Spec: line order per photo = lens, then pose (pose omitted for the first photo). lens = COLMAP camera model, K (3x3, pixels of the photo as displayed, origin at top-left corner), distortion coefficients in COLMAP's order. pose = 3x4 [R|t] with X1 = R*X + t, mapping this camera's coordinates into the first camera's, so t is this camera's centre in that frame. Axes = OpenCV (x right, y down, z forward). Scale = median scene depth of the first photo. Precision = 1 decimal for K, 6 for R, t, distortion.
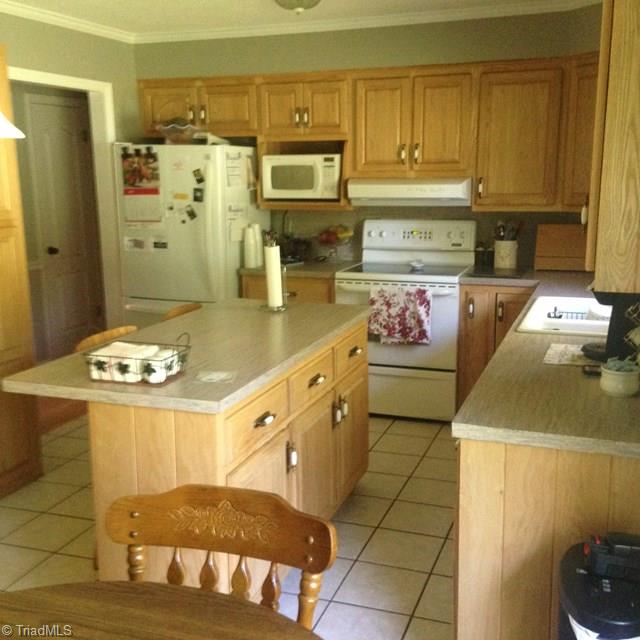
lens RADIAL K [[791.6, 0, 319.7], [0, 791.6, 323.5], [0, 0, 1]] dist [0.087967, 0.000000]
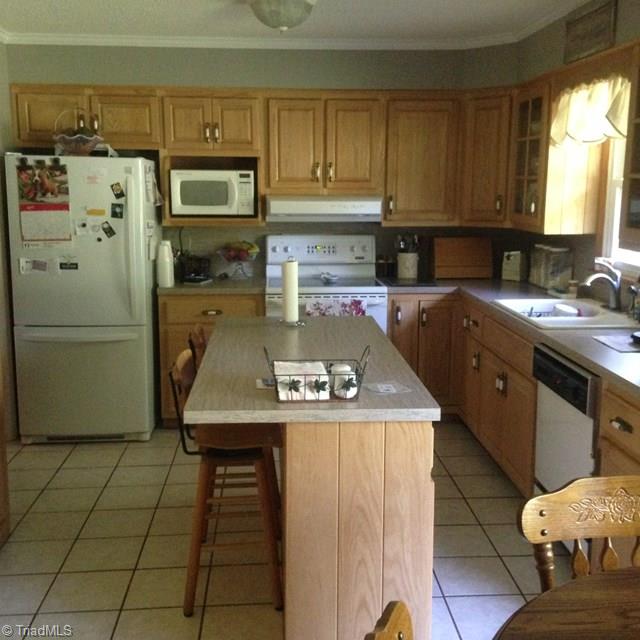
lens RADIAL K [[791.6, 0, 320.2], [0, 791.6, 317.3], [0, 0, 1]] dist [0.087967, 0.000000]
pose [[0.912561, -0.054662, 0.405270, -0.320119], [0.067377, 0.997580, -0.017164, -0.005262], [-0.403351, 0.042969, 0.914036, 0.056296]]
